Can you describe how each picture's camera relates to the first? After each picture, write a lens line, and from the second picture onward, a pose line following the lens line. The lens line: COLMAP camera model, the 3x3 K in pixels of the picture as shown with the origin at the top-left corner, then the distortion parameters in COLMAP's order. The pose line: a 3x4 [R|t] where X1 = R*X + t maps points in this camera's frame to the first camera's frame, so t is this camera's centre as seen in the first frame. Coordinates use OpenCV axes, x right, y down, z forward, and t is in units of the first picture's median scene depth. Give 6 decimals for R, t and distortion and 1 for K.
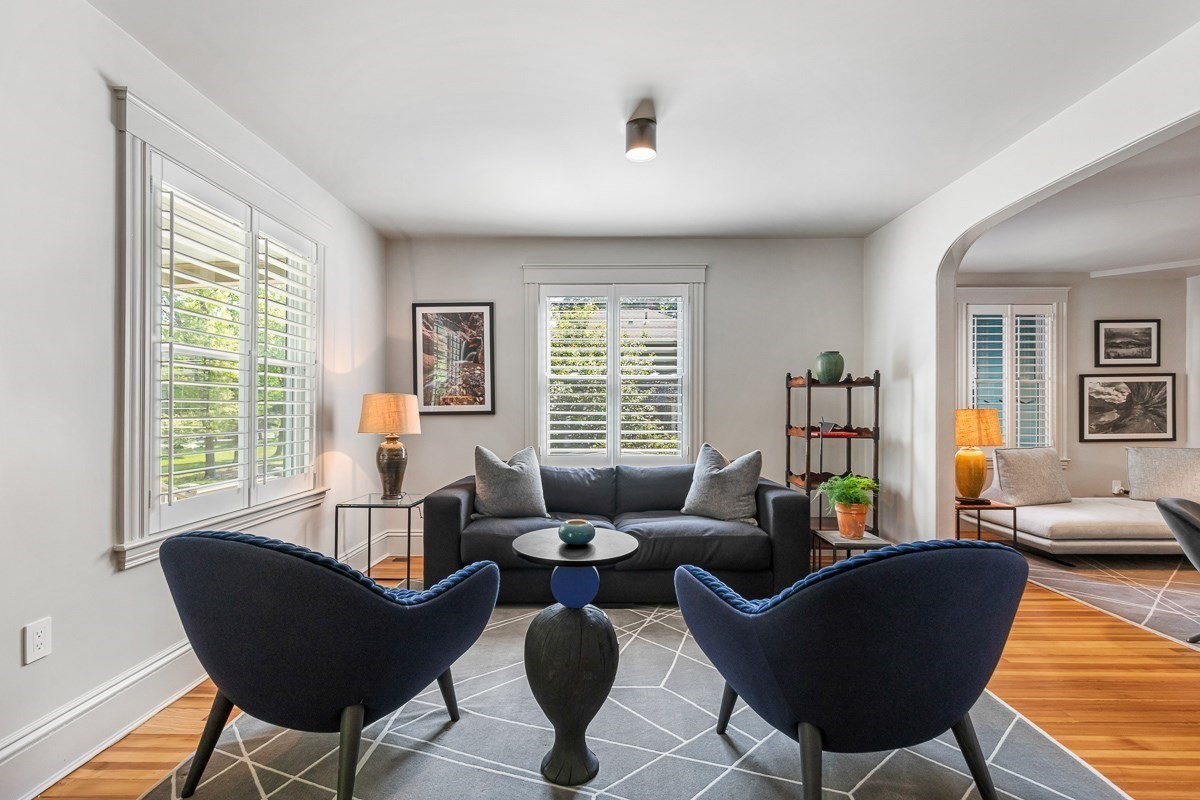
lens RADIAL K [[540.4, 0, 599.5], [0, 540.4, 412.0], [0, 0, 1]] dist [0.005866, -0.000230]
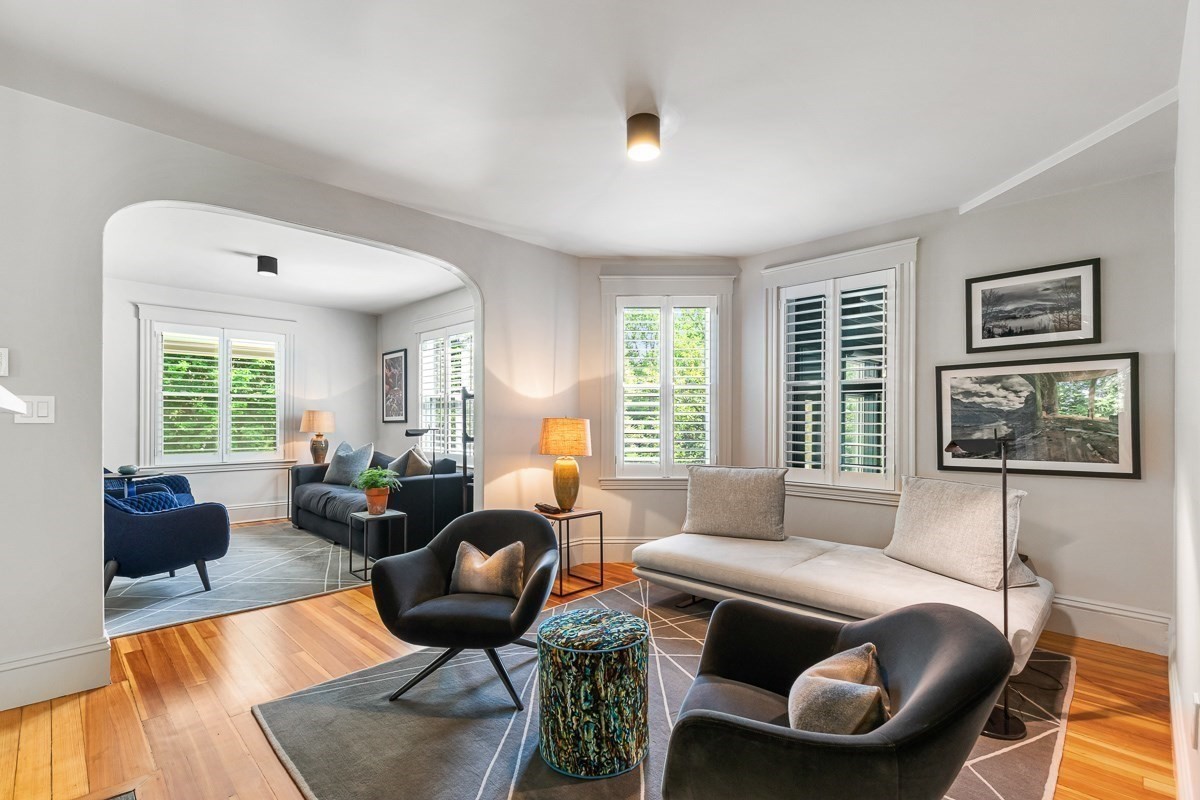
lens RADIAL K [[546.0, 0, 603.2], [0, 546.0, 423.4], [0, 0, 1]] dist [0.001555, -0.000096]
pose [[0.719874, 0.004641, -0.694090, 1.204540], [-0.007062, 0.999975, -0.000639, 0.003067], [0.694069, 0.005362, 0.719888, 0.279566]]
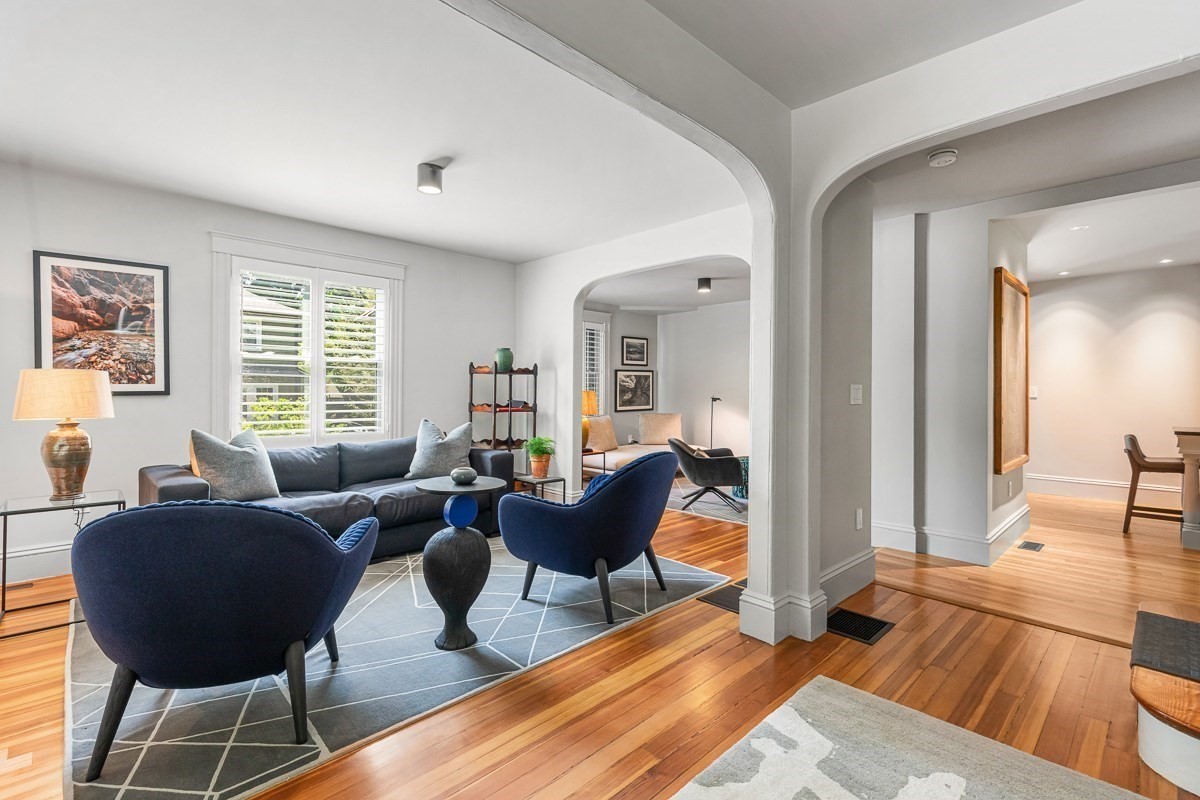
lens RADIAL K [[549.9, 0, 593.3], [0, 549.9, 399.2], [0, 0, 1]] dist [0.002412, 0.000115]
pose [[0.713008, -0.006125, 0.701129, -0.329497], [-0.002158, 0.999938, 0.010930, 0.000016], [-0.701153, -0.009306, 0.712950, -0.115440]]
